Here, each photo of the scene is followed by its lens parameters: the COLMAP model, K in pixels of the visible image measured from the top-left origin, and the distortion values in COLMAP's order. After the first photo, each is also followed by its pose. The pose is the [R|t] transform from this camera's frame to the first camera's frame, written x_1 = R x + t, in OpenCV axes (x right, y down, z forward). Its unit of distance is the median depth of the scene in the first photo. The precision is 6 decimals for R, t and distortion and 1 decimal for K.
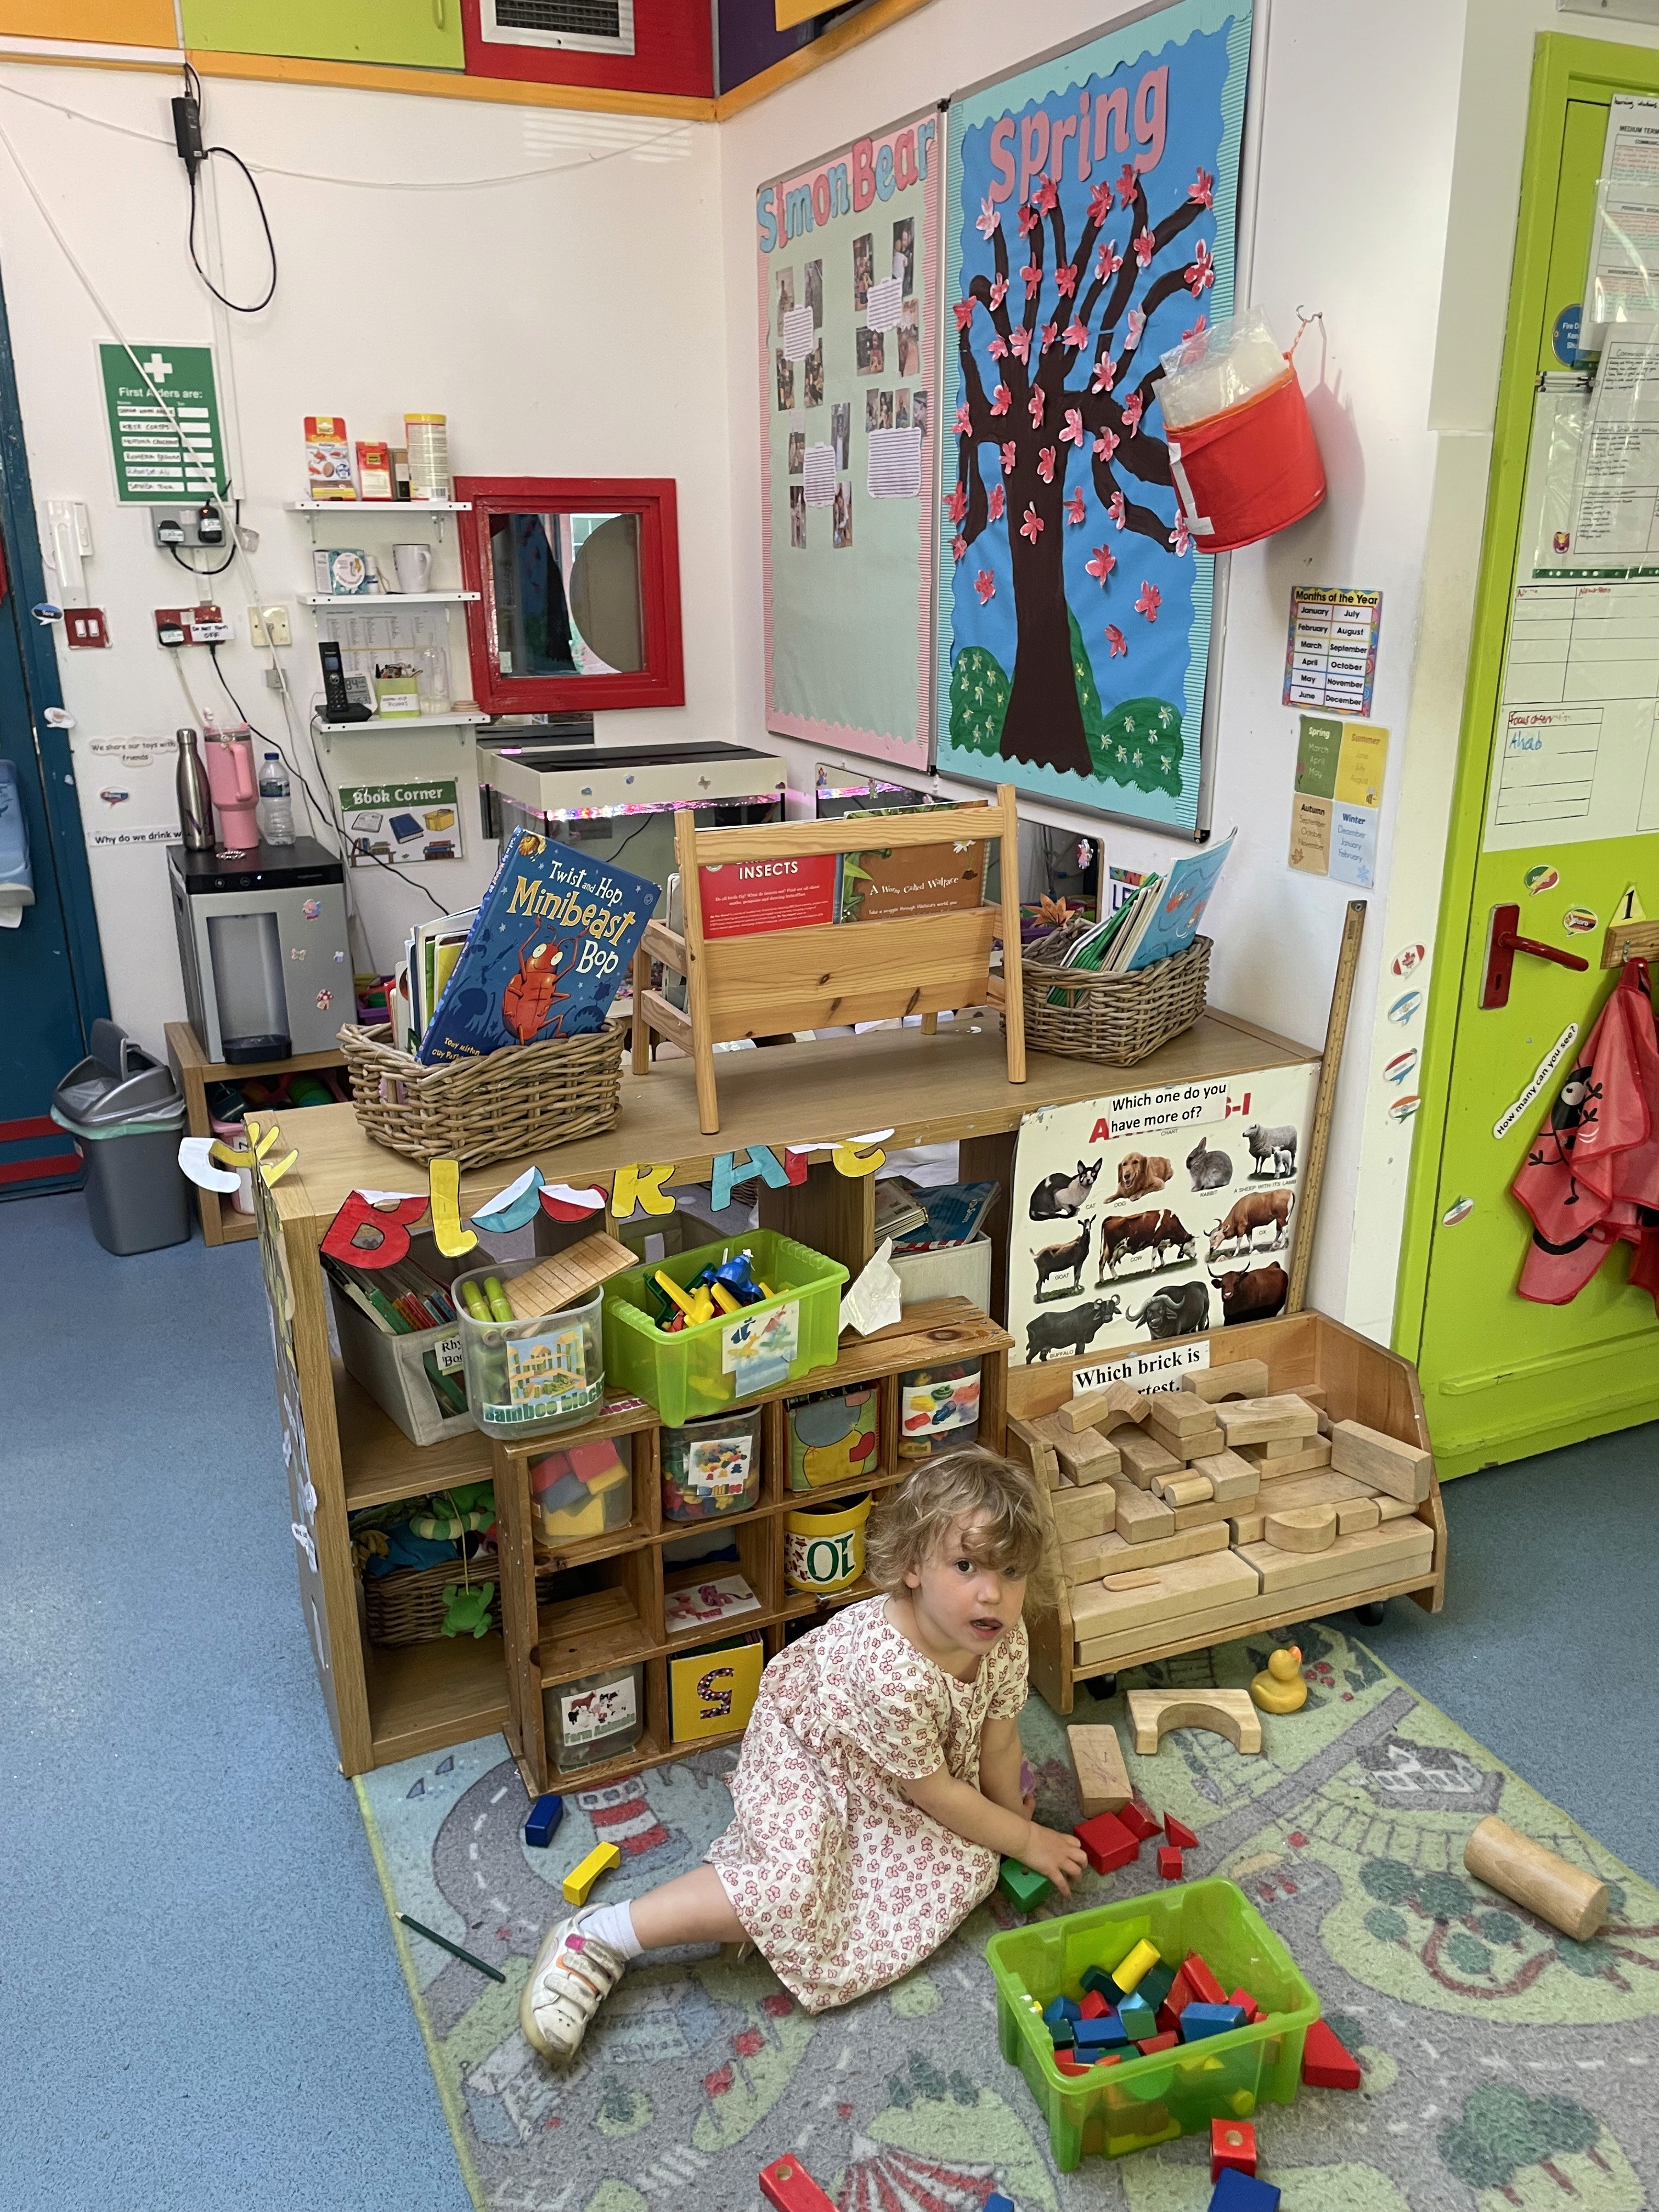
lens RADIAL K [[1713.2, 0, 802.5], [0, 1713.2, 1168.8], [0, 0, 1]] dist [0.067426, -0.073988]
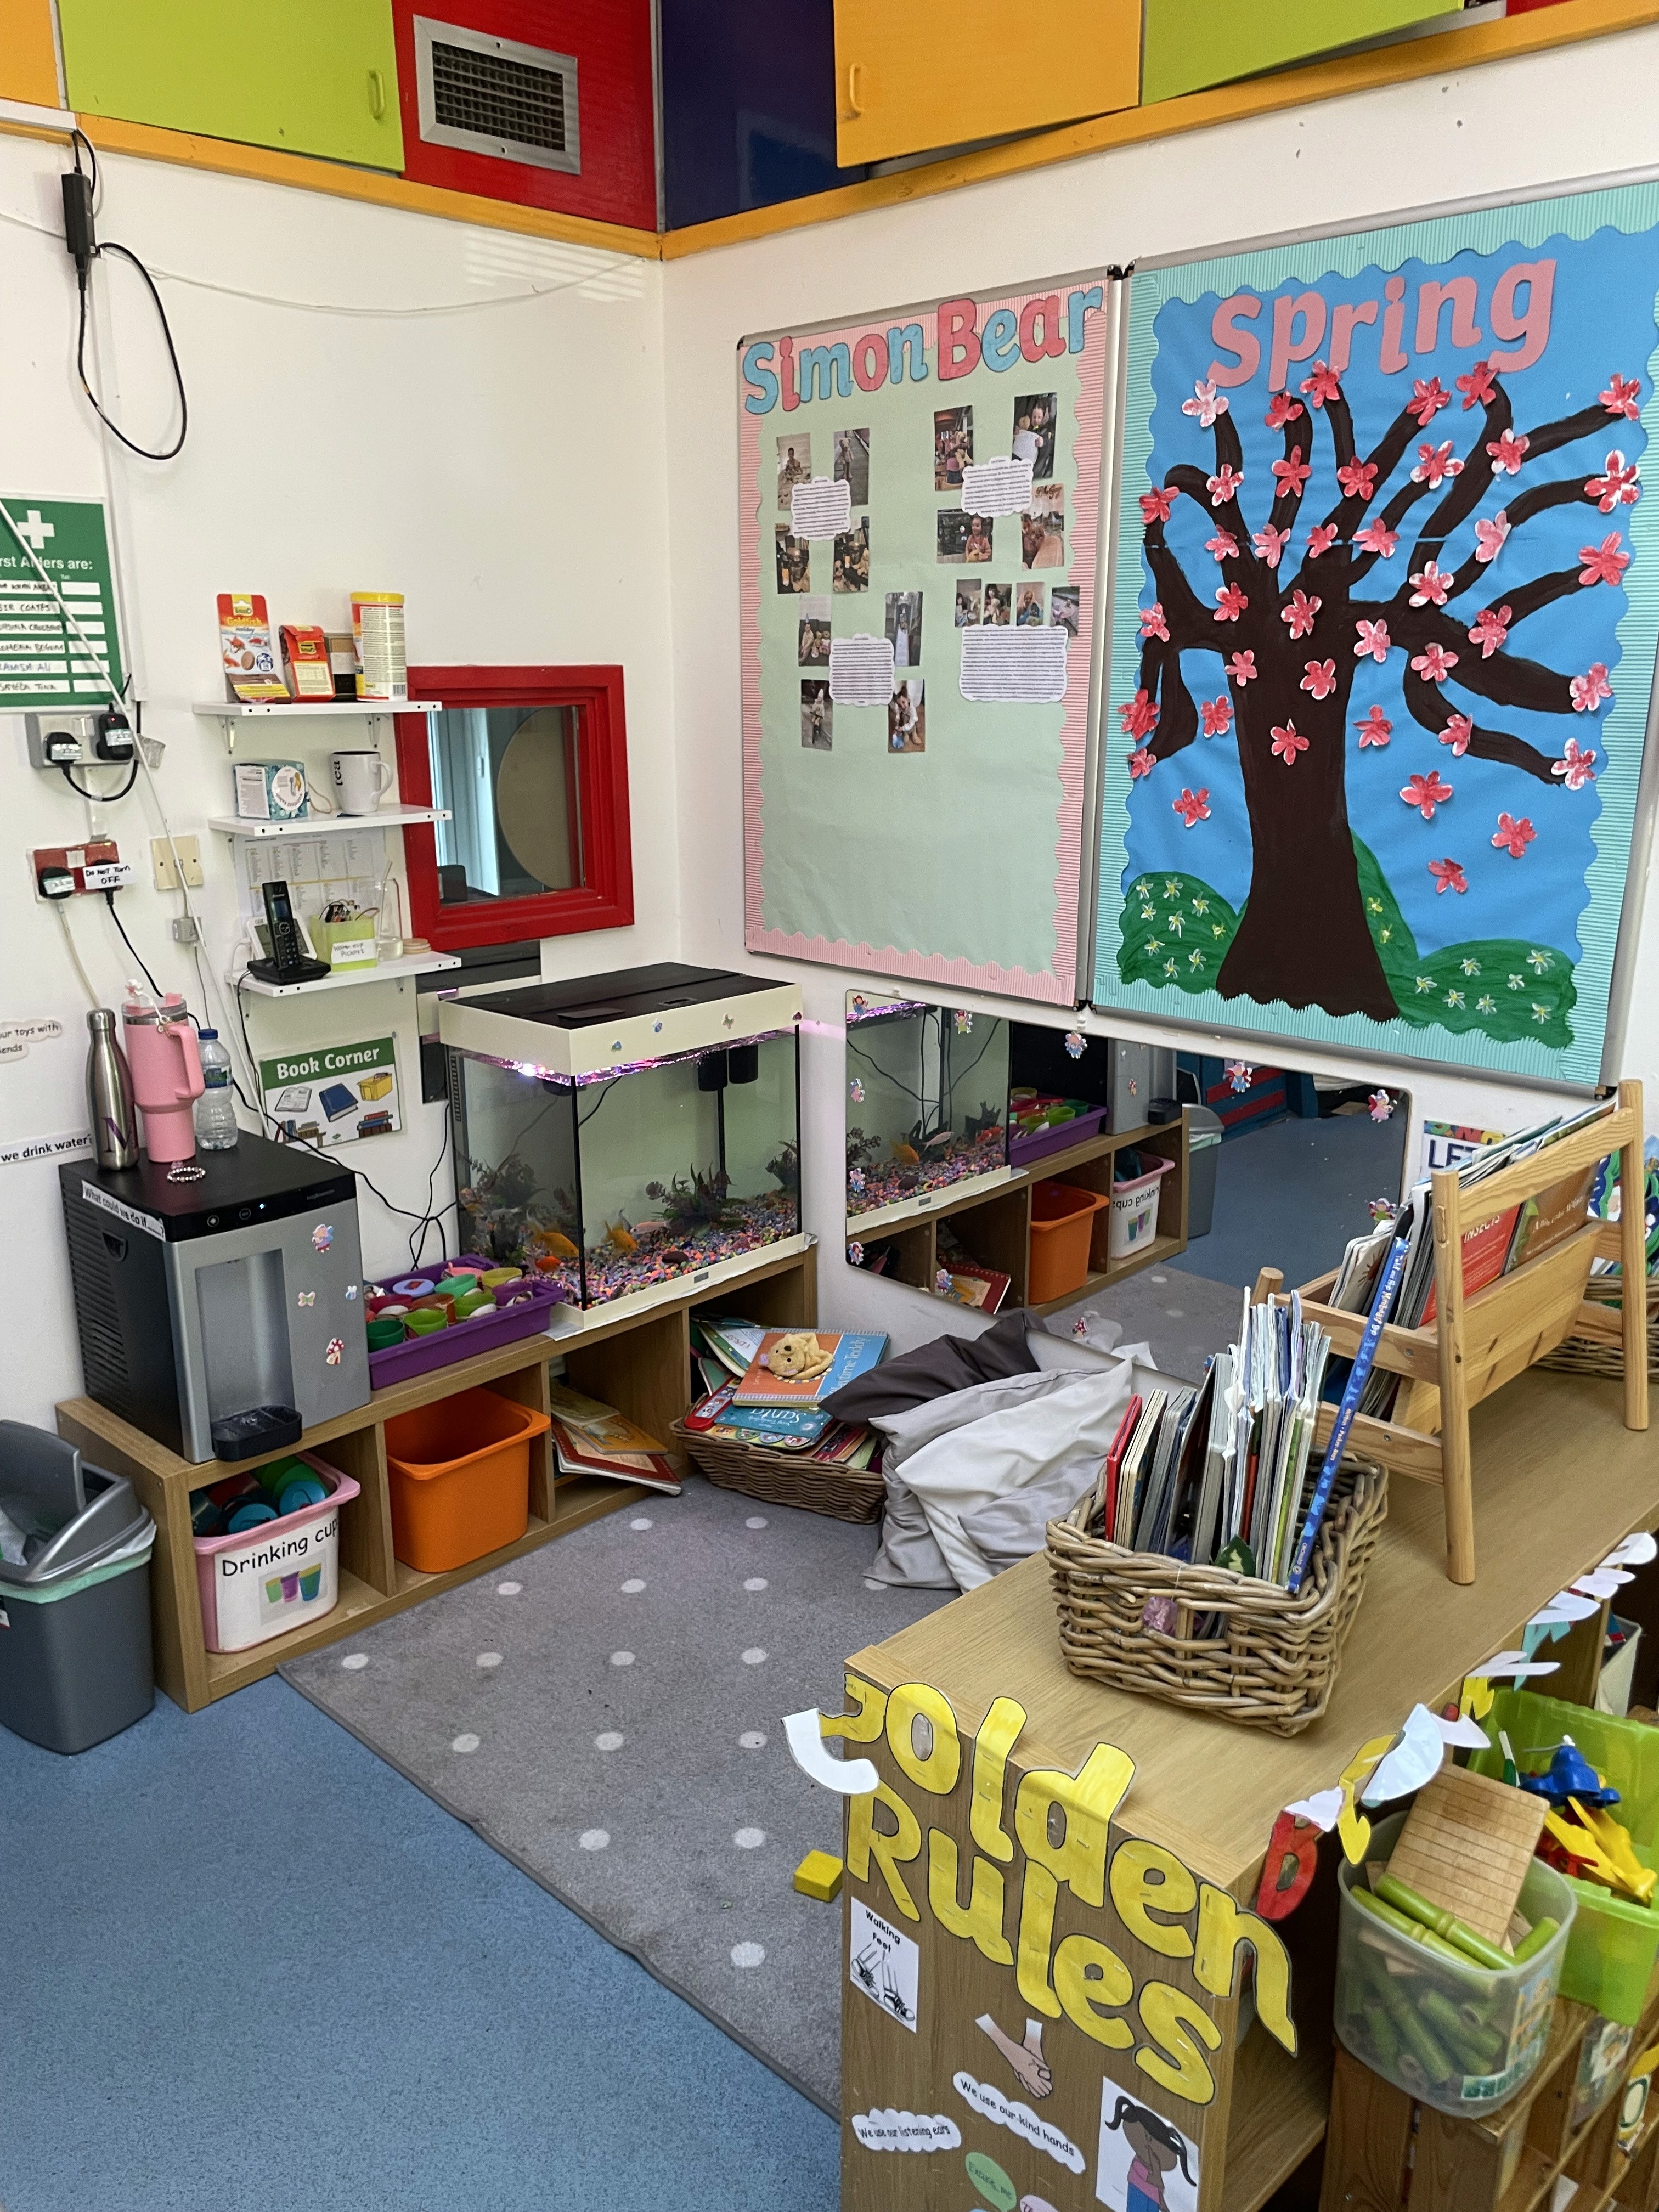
lens RADIAL K [[1713.2, 0, 816.6], [0, 1713.2, 1182.2], [0, 0, 1]] dist [0.067426, -0.073988]
pose [[0.932317, -0.103576, 0.346492, -0.345813], [0.122509, 0.991914, -0.033129, -0.124559], [-0.340259, 0.073335, 0.937468, 0.224698]]
